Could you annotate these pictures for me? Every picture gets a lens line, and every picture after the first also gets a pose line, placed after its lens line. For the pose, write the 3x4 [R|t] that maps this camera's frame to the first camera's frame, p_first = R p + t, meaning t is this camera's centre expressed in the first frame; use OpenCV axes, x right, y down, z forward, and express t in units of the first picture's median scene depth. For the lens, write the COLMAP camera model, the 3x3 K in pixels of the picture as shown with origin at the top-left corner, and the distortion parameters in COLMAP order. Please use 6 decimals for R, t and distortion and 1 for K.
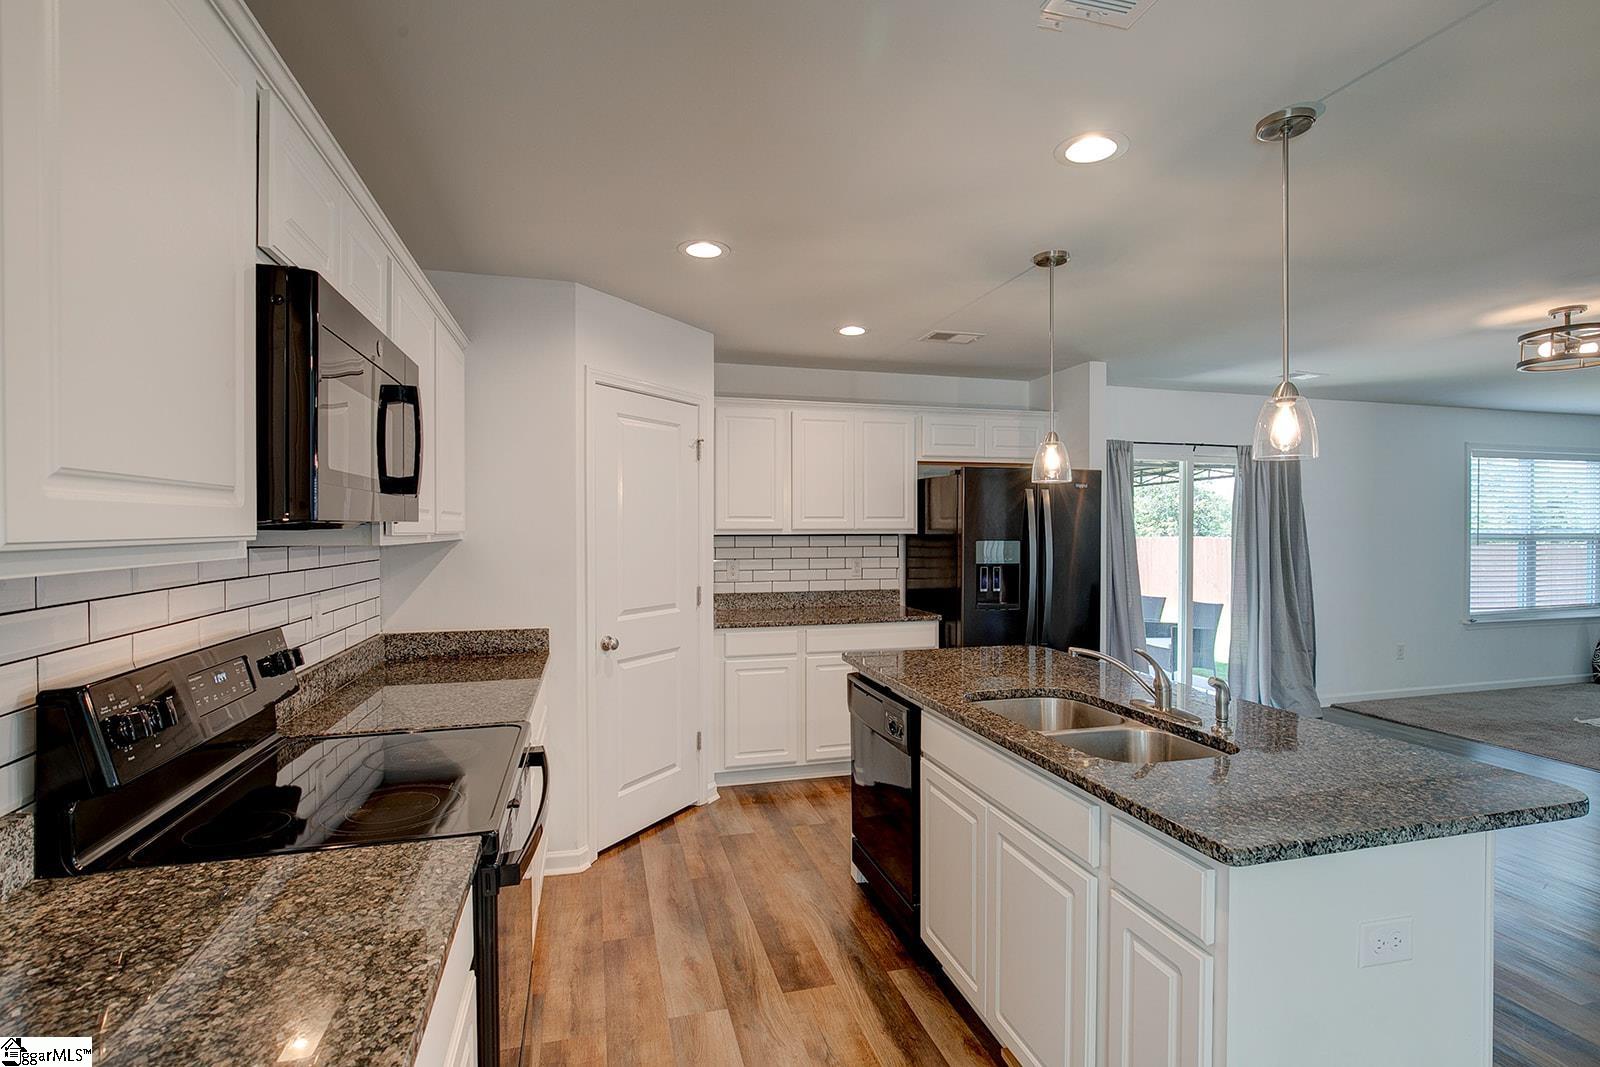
lens RADIAL K [[775.8, 0, 797.2], [0, 775.8, 542.3], [0, 0, 1]] dist [0.002254, 0.000393]
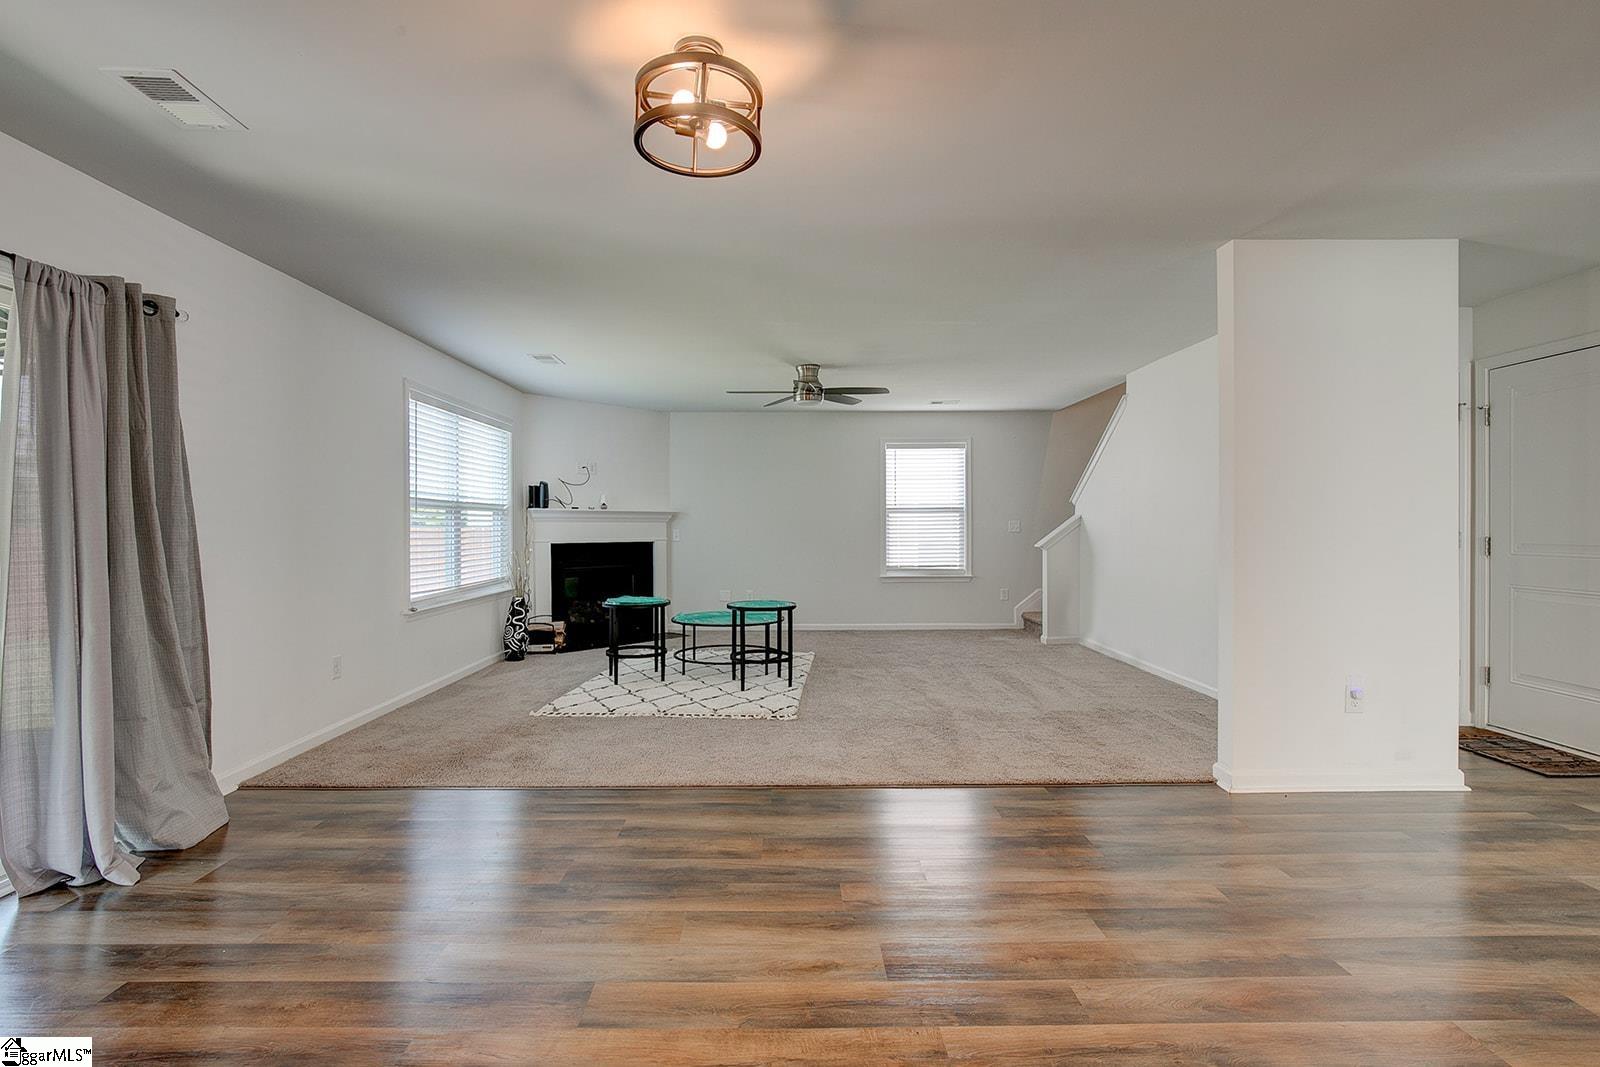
lens RADIAL K [[733.0, 0, 798.6], [0, 733.0, 534.3], [0, 0, 1]] dist [-0.002470, -0.000134]
pose [[0.267535, -0.007887, 0.963516, 0.288961], [0.012438, 0.999911, 0.004732, 0.029303], [-0.963468, 0.010718, 0.267609, 0.470349]]
